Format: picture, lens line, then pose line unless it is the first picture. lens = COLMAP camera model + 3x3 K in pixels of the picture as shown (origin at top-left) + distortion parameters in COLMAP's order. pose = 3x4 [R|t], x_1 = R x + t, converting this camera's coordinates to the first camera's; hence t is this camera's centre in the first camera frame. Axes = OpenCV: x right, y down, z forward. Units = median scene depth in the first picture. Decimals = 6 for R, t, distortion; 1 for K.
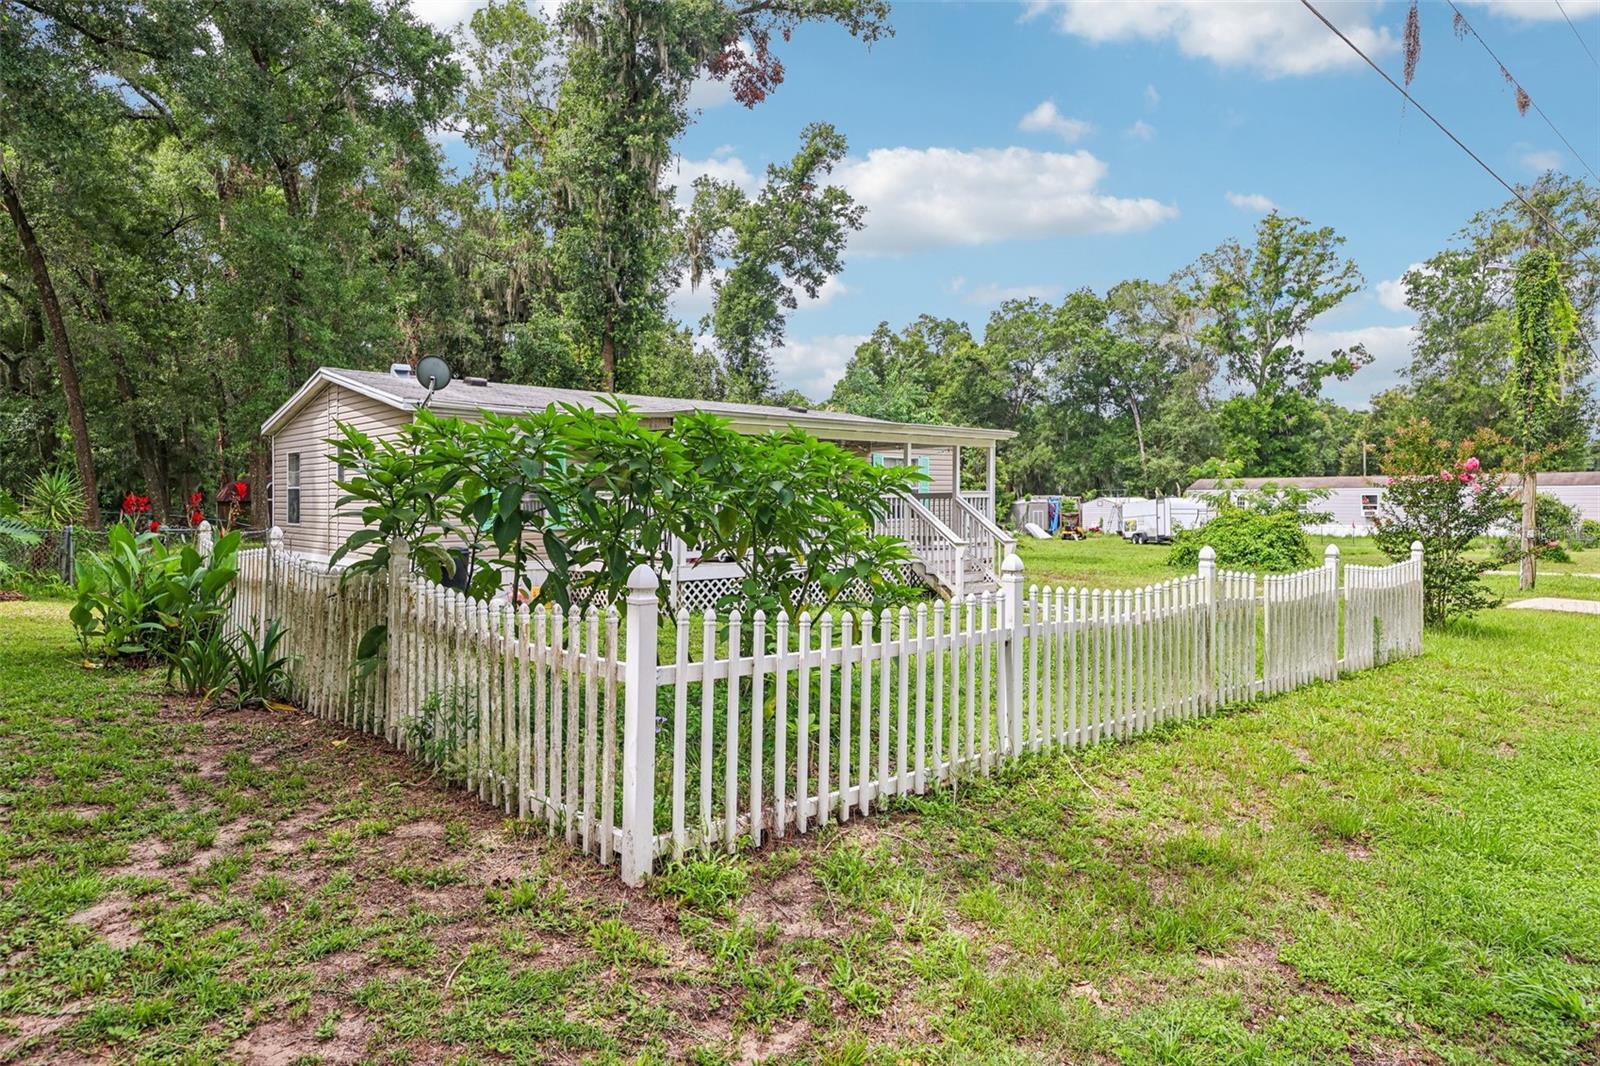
lens RADIAL K [[971.4, 0, 802.9], [0, 971.4, 498.6], [0, 0, 1]] dist [0.000741, -0.000703]
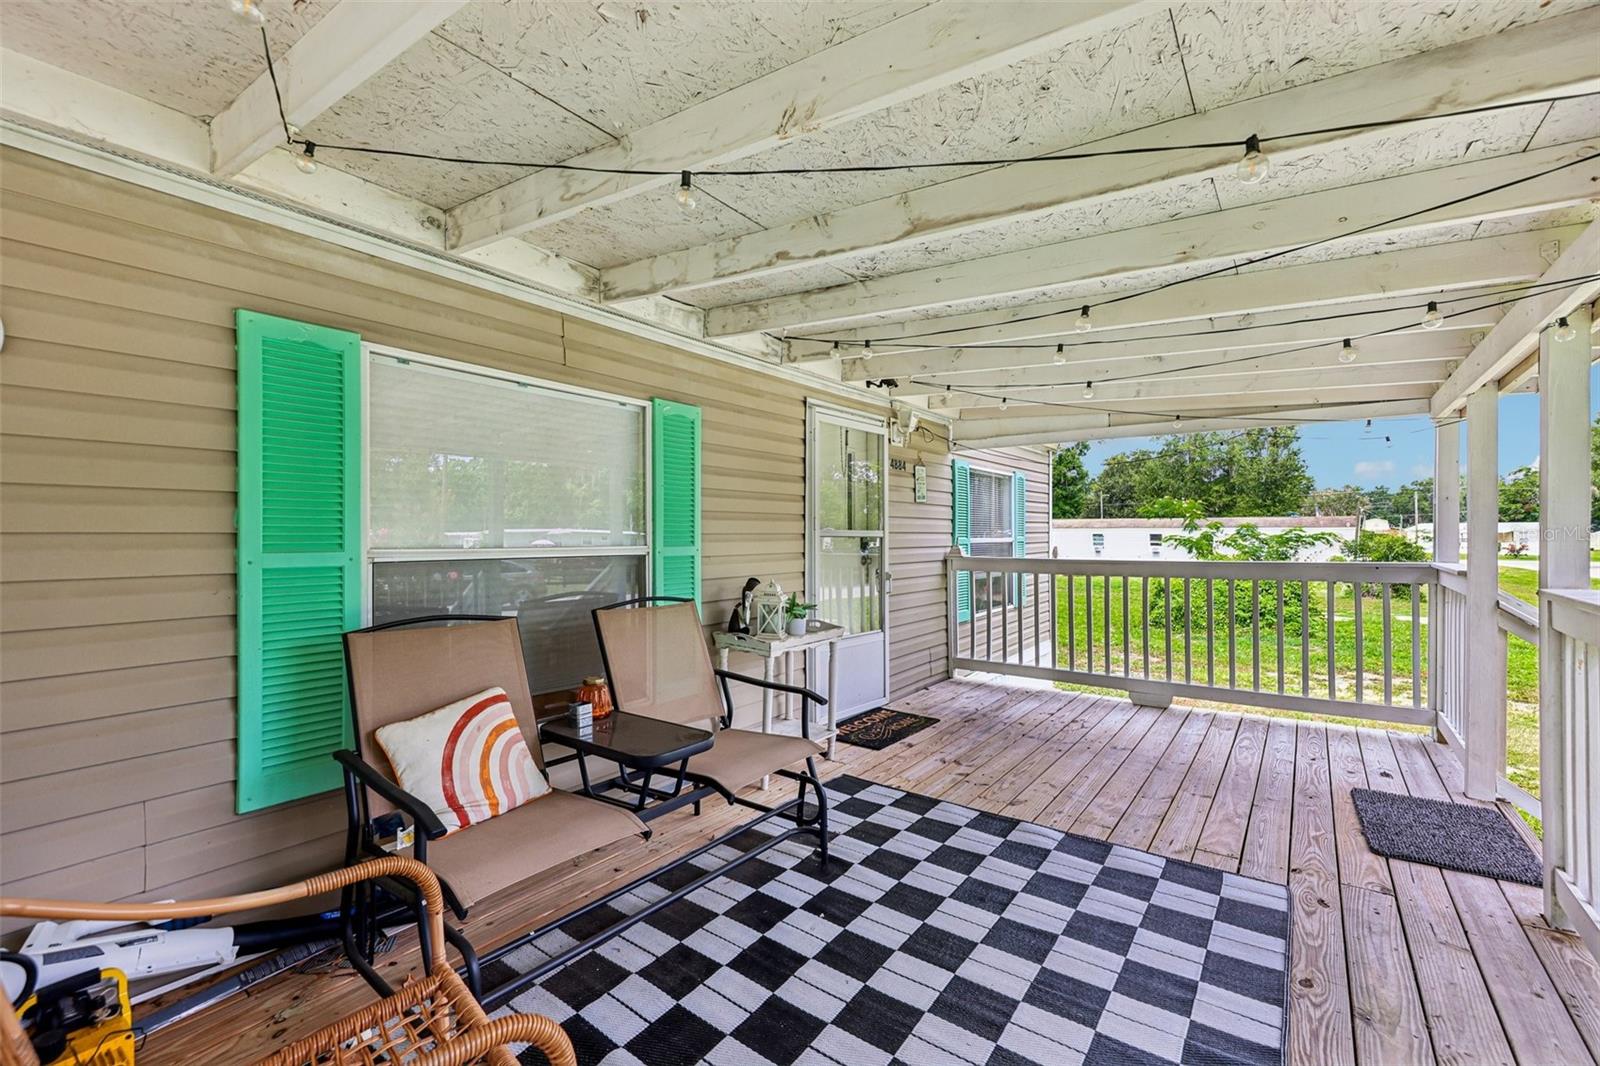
lens RADIAL K [[698.2, 0, 800.0], [0, 698.2, 533.0], [0, 0, 1]] dist [0.000203, 0.000002]
pose [[0.981395, 0.002497, 0.191984, -0.015211], [-0.002594, 0.999997, 0.000253, -0.003404], [-0.191983, -0.000747, 0.981398, 0.194783]]
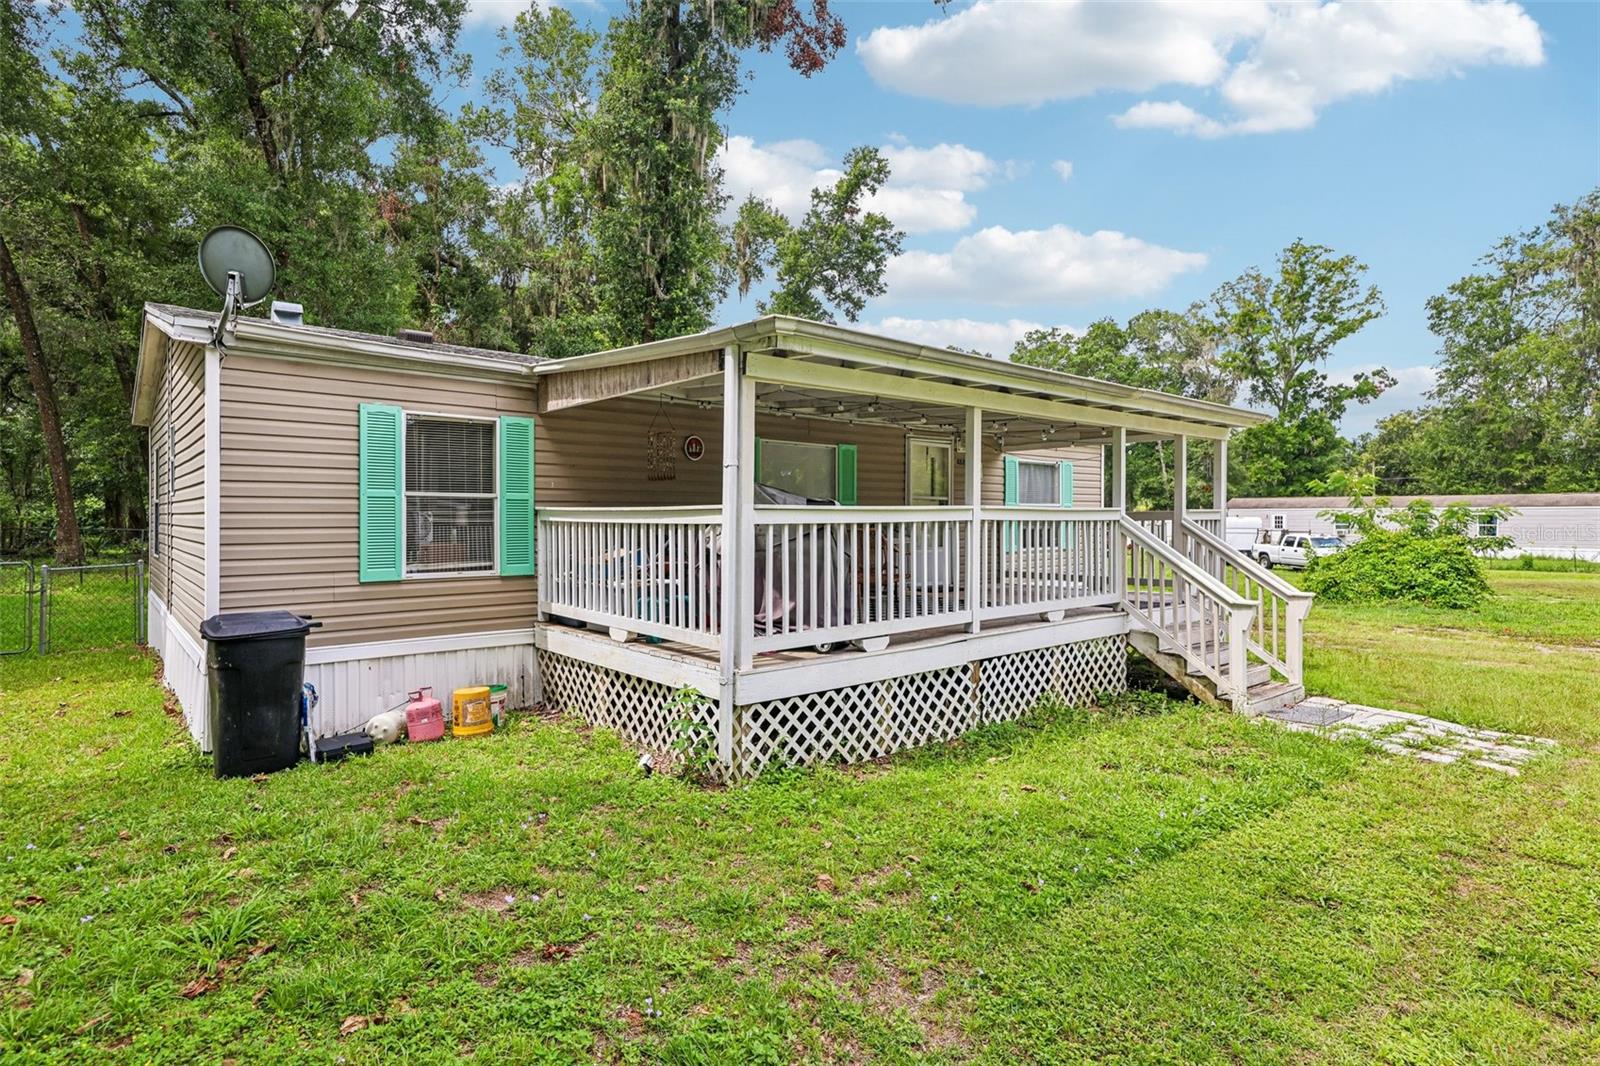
lens RADIAL K [[816.2, 0, 800.0], [0, 816.2, 533.0], [0, 0, 1]] dist [-0.000624, 0.000266]
pose [[0.999433, 0.004554, -0.033353, -0.017105], [-0.003815, 0.999746, 0.022190, -0.000889], [0.033445, -0.022051, 0.999197, 0.123597]]
